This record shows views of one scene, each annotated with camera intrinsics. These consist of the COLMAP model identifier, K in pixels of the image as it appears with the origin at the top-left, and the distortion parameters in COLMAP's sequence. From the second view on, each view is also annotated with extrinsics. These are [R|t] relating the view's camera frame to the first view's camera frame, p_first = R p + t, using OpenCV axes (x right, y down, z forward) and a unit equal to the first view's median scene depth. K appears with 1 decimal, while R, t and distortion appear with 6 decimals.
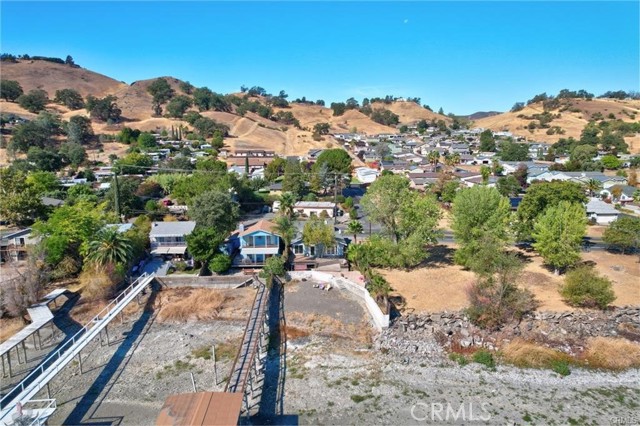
lens RADIAL K [[420.3, 0, 320.9], [0, 420.3, 220.8], [0, 0, 1]] dist [-0.075157, 0.070202]
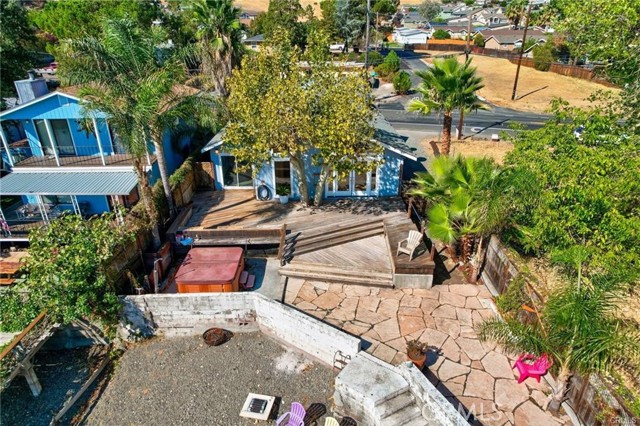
lens RADIAL K [[420.3, 0, 320.9], [0, 420.3, 220.8], [0, 0, 1]] dist [-0.075157, 0.070202]
pose [[0.998602, 0.021951, -0.048080, 0.019155], [-0.009748, 0.970561, 0.240658, 0.037094], [0.051947, -0.239853, 0.969419, 0.816843]]
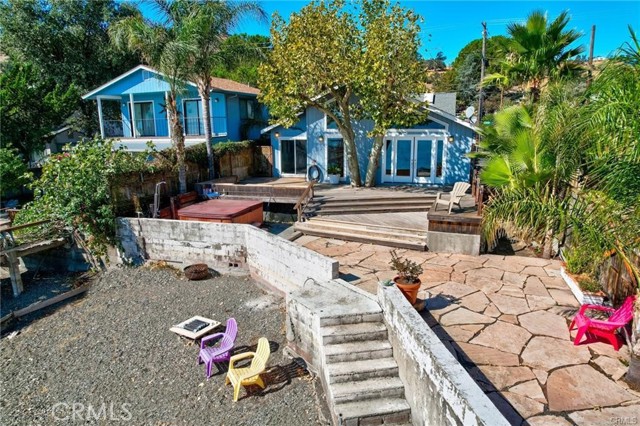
lens RADIAL K [[422.5, 0, 310.5], [0, 422.5, 212.4], [0, 0, 1]] dist [-0.044542, 0.004511]
pose [[0.924193, 0.075813, -0.374327, 0.066619], [-0.070671, 0.997121, 0.027465, 0.107529], [0.375331, 0.001071, 0.926890, 0.850850]]
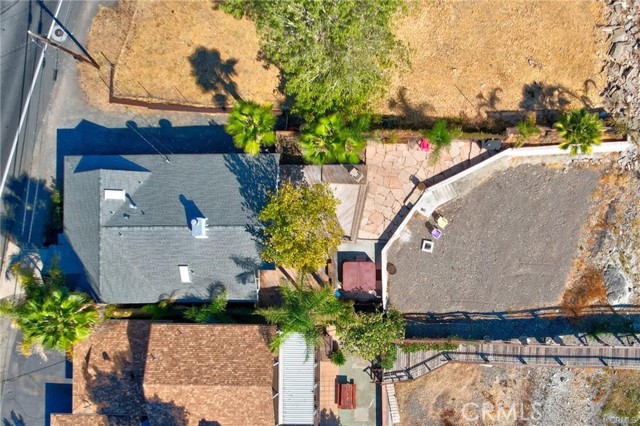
lens RADIAL K [[420.3, 0, 320.9], [0, 420.3, 220.8], [0, 0, 1]] dist [-0.075157, 0.070202]
pose [[0.073000, -0.995075, 0.067055, -0.022661], [0.232728, 0.082374, 0.969047, -0.315532], [-0.969798, -0.055135, 0.237596, 0.965336]]
